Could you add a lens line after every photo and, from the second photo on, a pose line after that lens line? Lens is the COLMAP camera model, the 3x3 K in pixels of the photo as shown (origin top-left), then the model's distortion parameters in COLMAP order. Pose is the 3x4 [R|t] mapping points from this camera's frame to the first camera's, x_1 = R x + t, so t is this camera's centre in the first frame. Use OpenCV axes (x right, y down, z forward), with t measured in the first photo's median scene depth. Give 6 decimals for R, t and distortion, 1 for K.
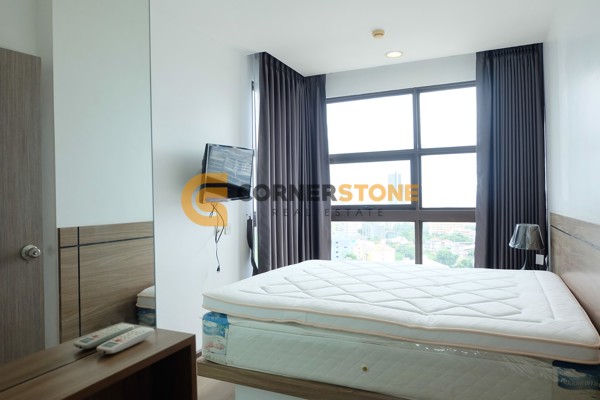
lens RADIAL K [[415.0, 0, 300.2], [0, 415.0, 195.8], [0, 0, 1]] dist [-0.047483, 0.059233]
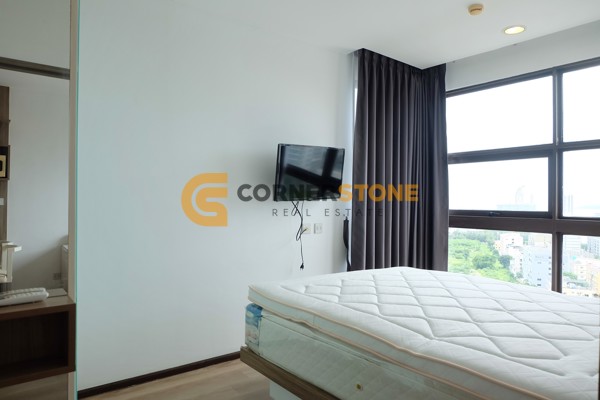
lens RADIAL K [[415.0, 0, 295.6], [0, 415.0, 197.2], [0, 0, 1]] dist [-0.047483, 0.059233]
pose [[0.891743, 0.024841, -0.451860, 0.220590], [-0.027054, 0.999633, 0.001565, 0.004112], [0.451732, 0.010829, 0.892088, 0.065887]]
